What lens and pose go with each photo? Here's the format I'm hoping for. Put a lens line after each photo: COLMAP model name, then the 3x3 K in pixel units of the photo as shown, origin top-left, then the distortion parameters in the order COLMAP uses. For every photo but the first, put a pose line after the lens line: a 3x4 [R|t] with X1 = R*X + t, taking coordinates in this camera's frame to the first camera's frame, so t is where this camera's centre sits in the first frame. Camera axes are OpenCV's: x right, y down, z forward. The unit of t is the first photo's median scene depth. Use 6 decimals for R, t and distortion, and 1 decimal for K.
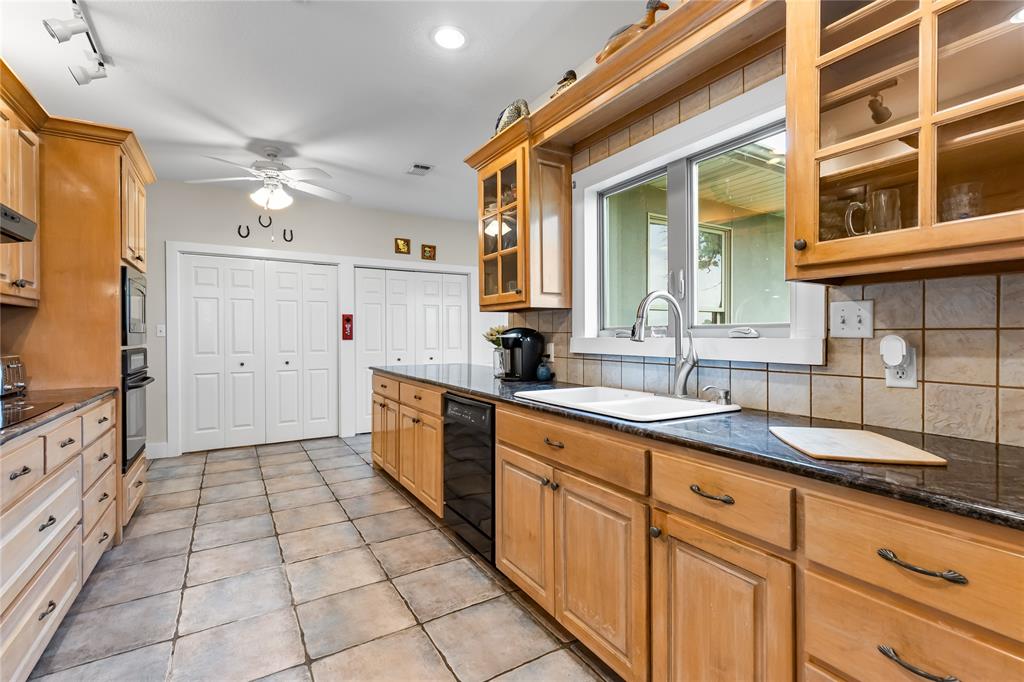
lens RADIAL K [[466.6, 0, 515.5], [0, 466.6, 340.3], [0, 0, 1]] dist [0.011097, -0.002512]
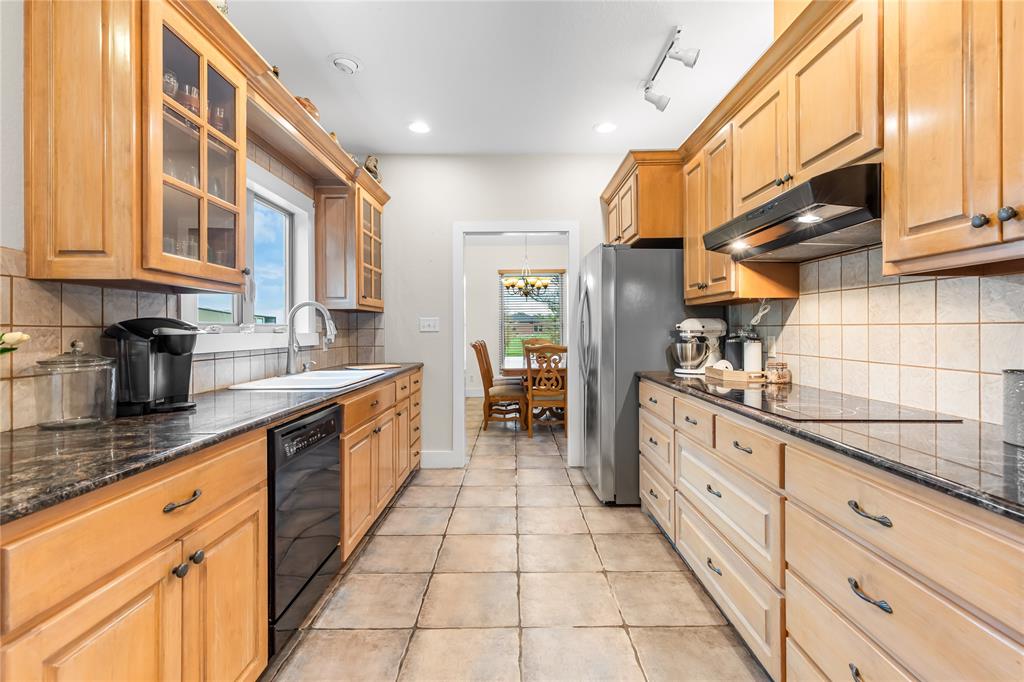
lens RADIAL K [[466.6, 0, 513.9], [0, 466.6, 331.7], [0, 0, 1]] dist [0.011097, -0.002512]
pose [[-0.852627, 0.005998, 0.522485, -0.918900], [0.011456, 0.999908, 0.007215, -0.013451], [-0.522394, 0.012137, -0.852618, 1.733321]]
